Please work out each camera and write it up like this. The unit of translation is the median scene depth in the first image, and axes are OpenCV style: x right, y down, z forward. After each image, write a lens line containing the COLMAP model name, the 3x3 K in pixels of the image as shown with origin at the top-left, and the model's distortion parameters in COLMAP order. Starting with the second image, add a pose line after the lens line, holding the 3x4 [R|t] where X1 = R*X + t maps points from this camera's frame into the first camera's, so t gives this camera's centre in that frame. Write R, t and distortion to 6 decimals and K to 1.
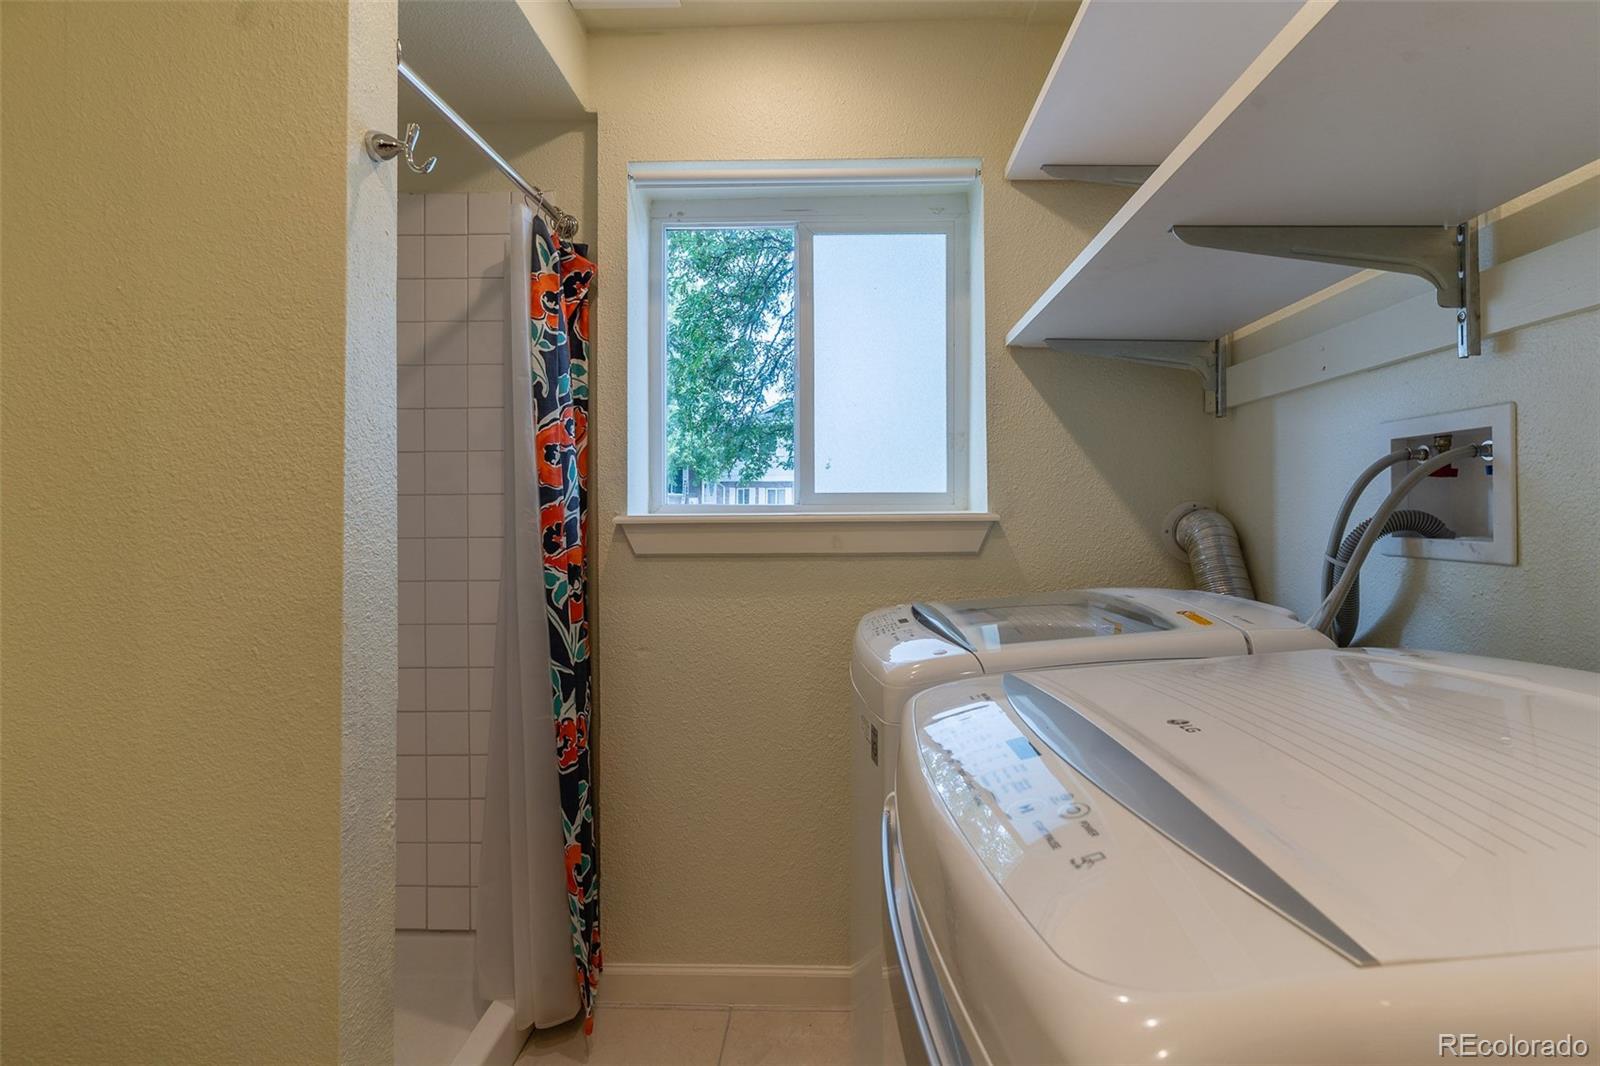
lens RADIAL K [[783.8, 0, 812.3], [0, 783.8, 520.3], [0, 0, 1]] dist [0.001992, -0.000262]
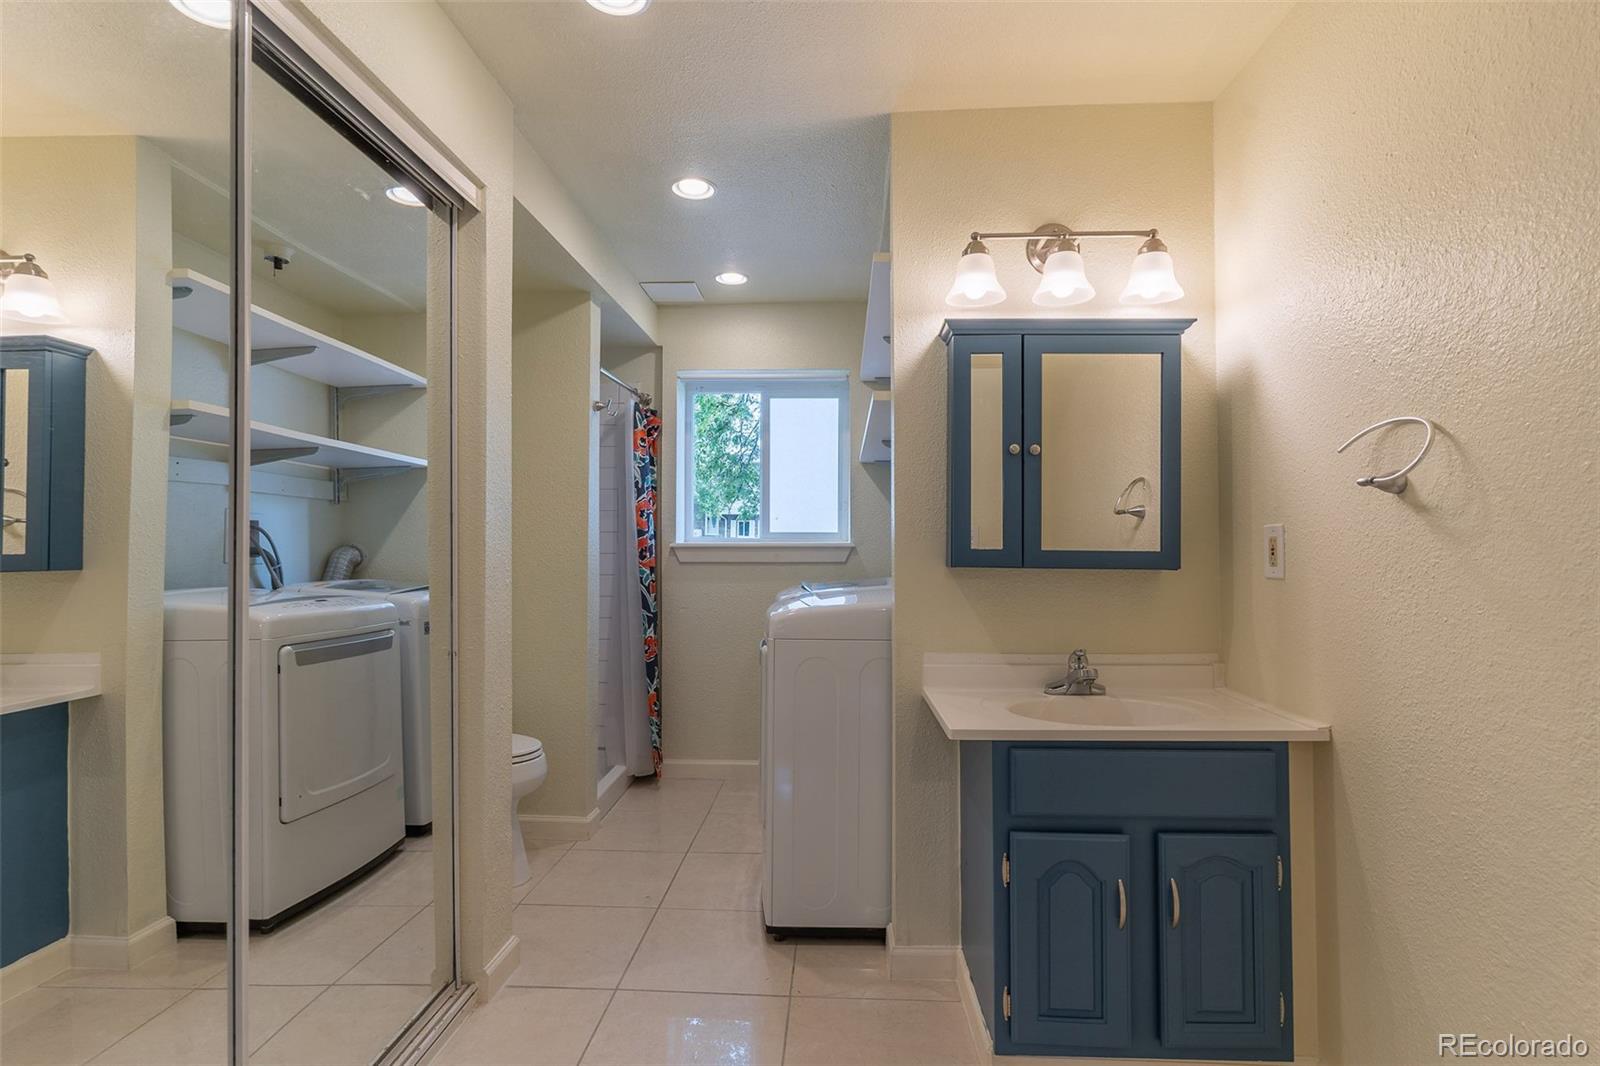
lens RADIAL K [[783.8, 0, 795.4], [0, 783.8, 539.2], [0, 0, 1]] dist [0.001992, -0.000262]
pose [[0.999697, 0.006200, -0.023839, 0.128525], [-0.006592, 0.999843, -0.016418, 0.016038], [0.023734, 0.016571, 0.999581, -1.068010]]
